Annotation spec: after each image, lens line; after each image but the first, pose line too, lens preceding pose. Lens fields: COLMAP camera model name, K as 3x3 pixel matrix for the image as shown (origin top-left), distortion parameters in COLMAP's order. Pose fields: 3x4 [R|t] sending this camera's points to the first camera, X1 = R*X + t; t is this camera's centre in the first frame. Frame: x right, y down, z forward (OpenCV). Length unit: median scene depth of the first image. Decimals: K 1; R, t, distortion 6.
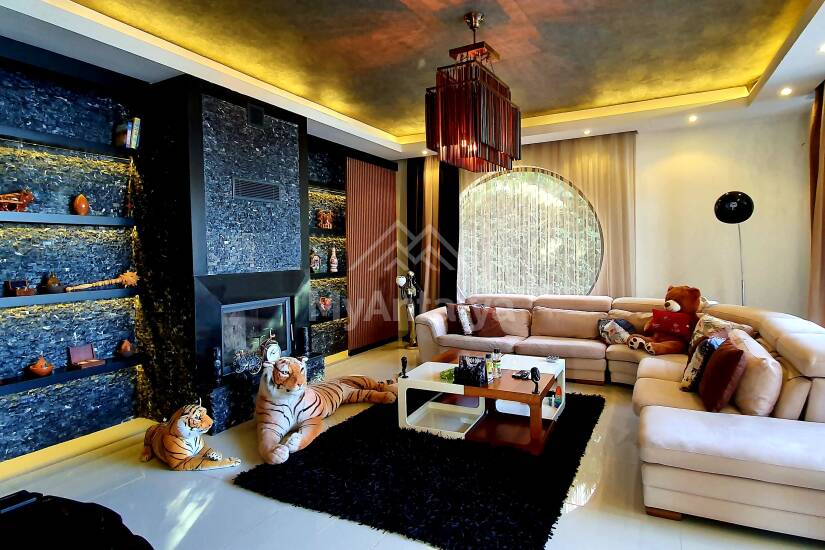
lens RADIAL K [[465.5, 0, 424.0], [0, 465.5, 262.0], [0, 0, 1]] dist [0.001345, -0.000852]
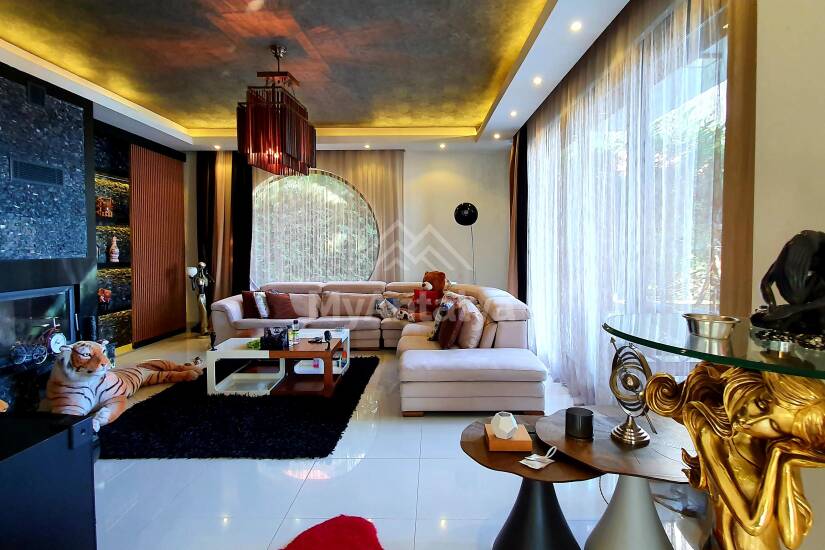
lens RADIAL K [[465.5, 0, 424.0], [0, 465.5, 262.0], [0, 0, 1]] dist [0.001345, -0.000852]
pose [[0.897169, 0.000574, 0.441688, -0.066937], [-0.003210, 0.999981, 0.005221, 0.019933], [-0.441676, -0.006102, 0.897154, -0.200914]]
